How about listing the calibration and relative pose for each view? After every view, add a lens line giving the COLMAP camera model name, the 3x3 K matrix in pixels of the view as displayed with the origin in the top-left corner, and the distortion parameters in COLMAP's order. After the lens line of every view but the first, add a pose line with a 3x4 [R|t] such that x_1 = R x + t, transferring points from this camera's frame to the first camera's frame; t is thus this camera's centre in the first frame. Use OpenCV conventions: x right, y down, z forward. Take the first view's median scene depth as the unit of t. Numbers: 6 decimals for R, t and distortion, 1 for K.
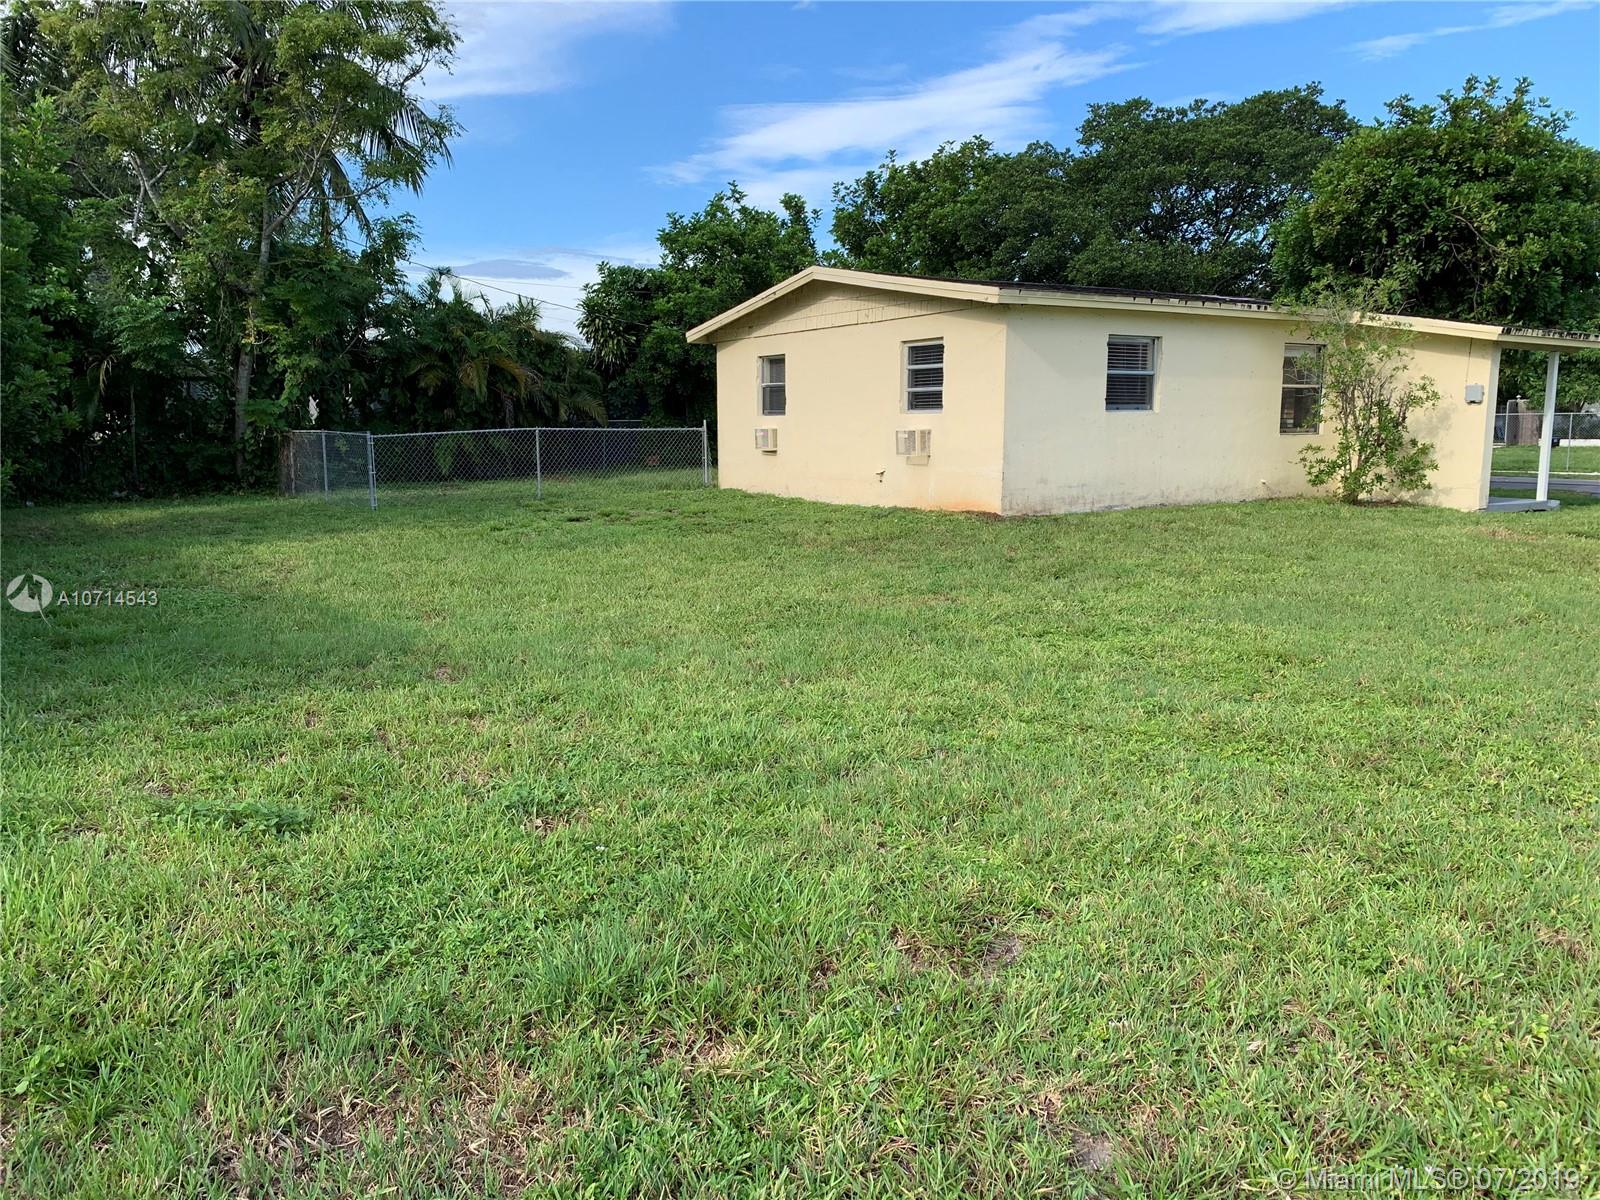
lens RADIAL K [[1231.3, 0, 810.6], [0, 1231.3, 602.4], [0, 0, 1]] dist [0.025886, -0.049023]
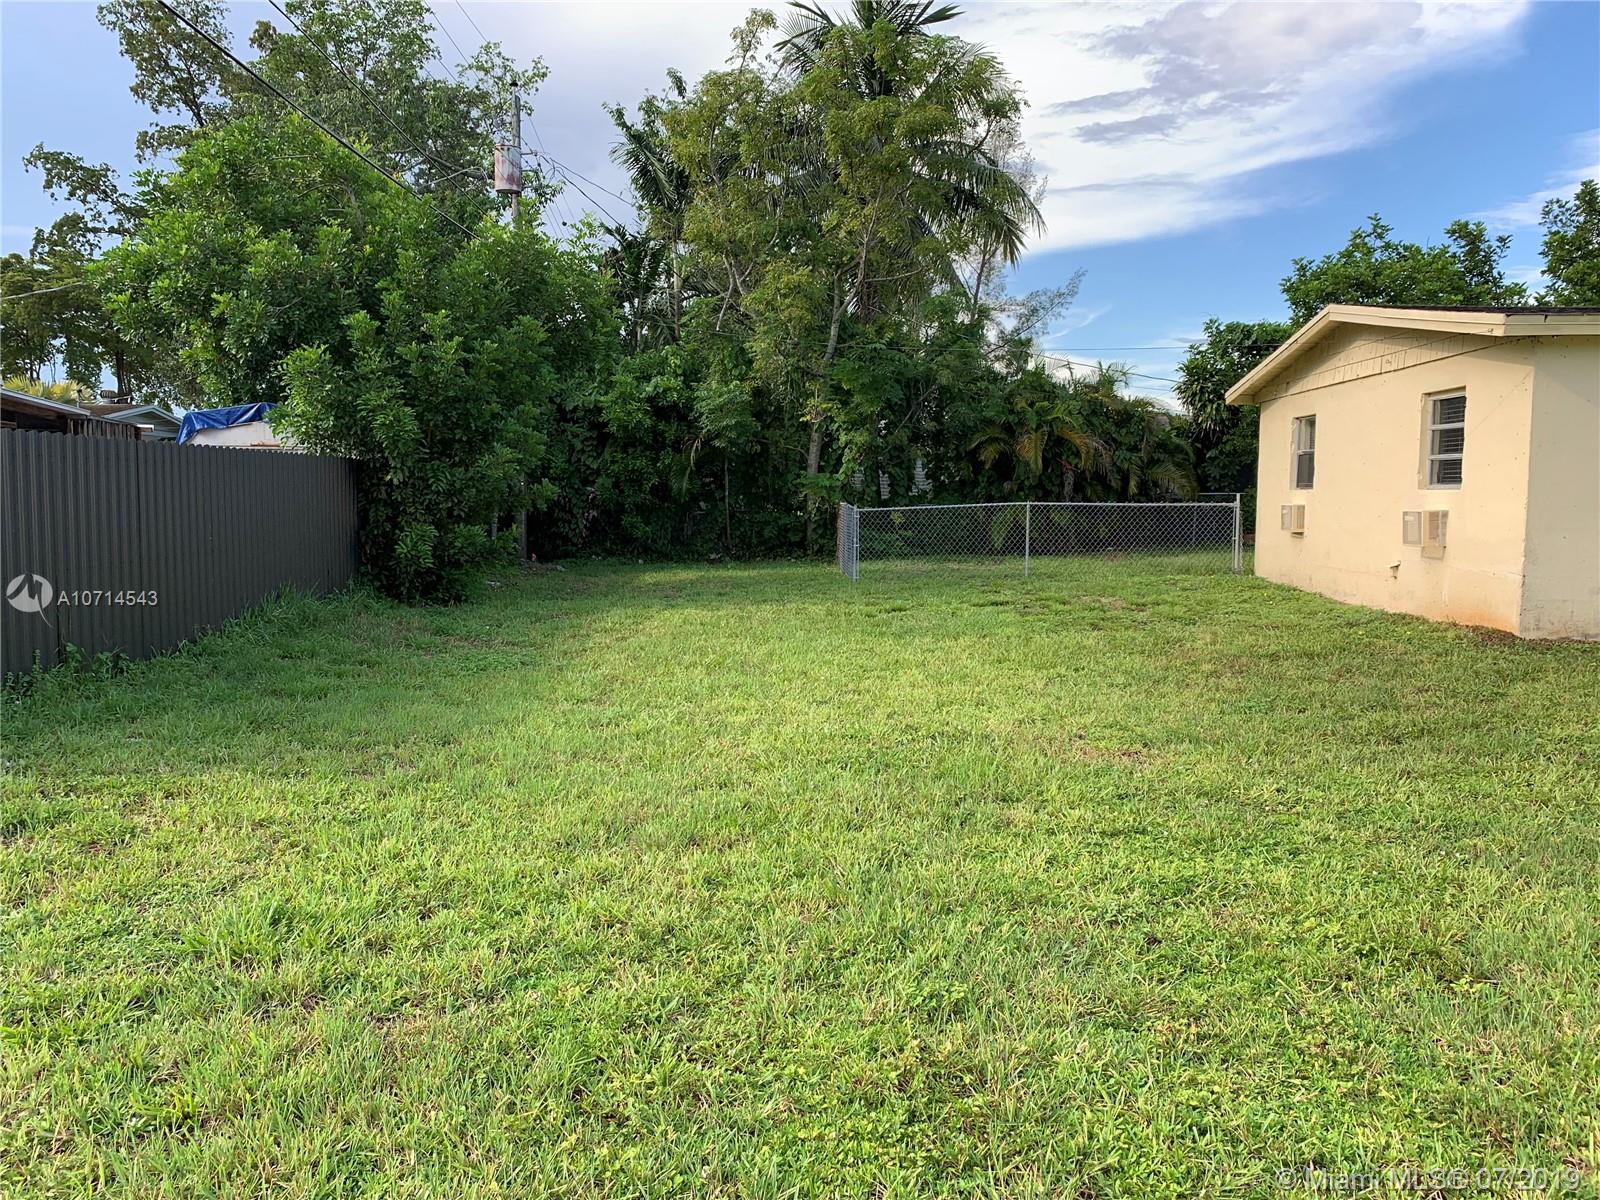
lens RADIAL K [[1231.3, 0, 796.2], [0, 1231.3, 603.4], [0, 0, 1]] dist [0.025886, -0.049023]
pose [[0.812107, 0.058938, -0.580524, 0.143399], [-0.090960, 0.995510, -0.026176, -0.020716], [0.576375, 0.074062, 0.813822, 0.120746]]
